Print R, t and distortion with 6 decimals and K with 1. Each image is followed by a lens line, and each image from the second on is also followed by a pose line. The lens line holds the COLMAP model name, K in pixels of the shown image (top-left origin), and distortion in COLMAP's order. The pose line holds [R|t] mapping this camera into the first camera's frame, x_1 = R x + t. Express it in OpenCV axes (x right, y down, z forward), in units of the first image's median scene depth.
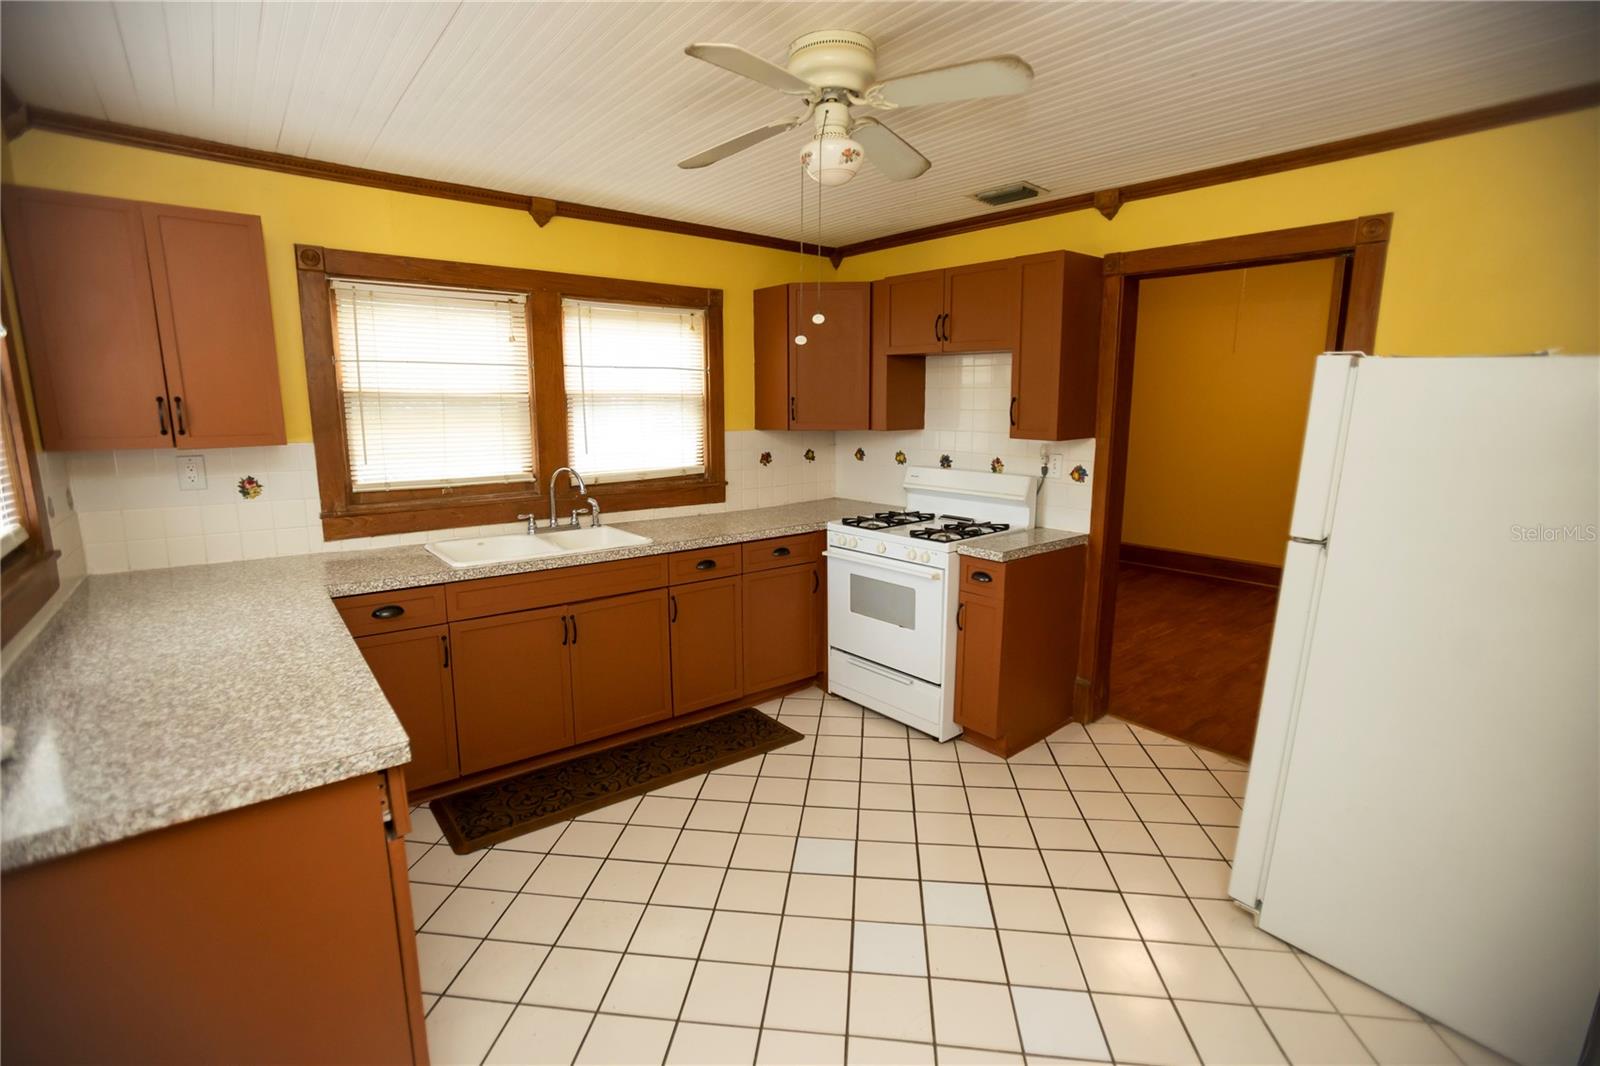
lens RADIAL K [[737.1, 0, 792.7], [0, 737.1, 542.6], [0, 0, 1]] dist [-0.057511, 0.018241]
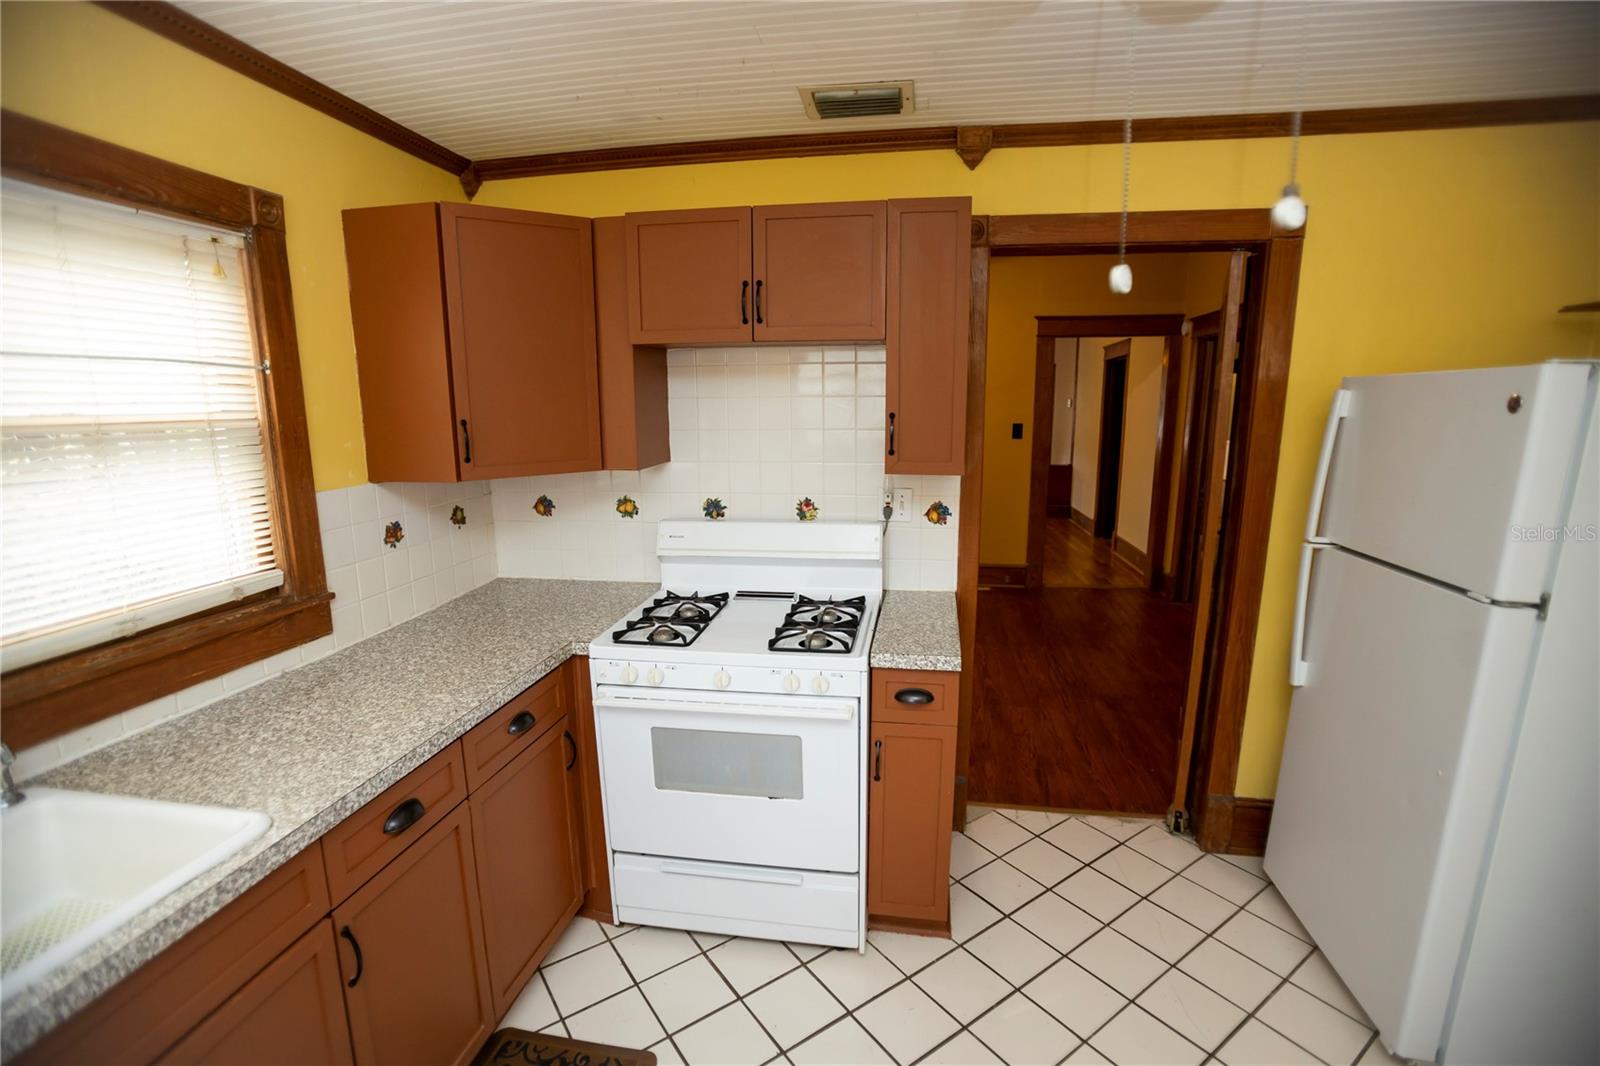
lens RADIAL K [[737.1, 0, 804.3], [0, 737.1, 538.2], [0, 0, 1]] dist [-0.057511, 0.018241]
pose [[0.751458, -0.130069, 0.646833, -0.175770], [0.135163, 0.989931, 0.042036, -0.106772], [-0.645788, 0.055839, 0.761472, 0.467797]]
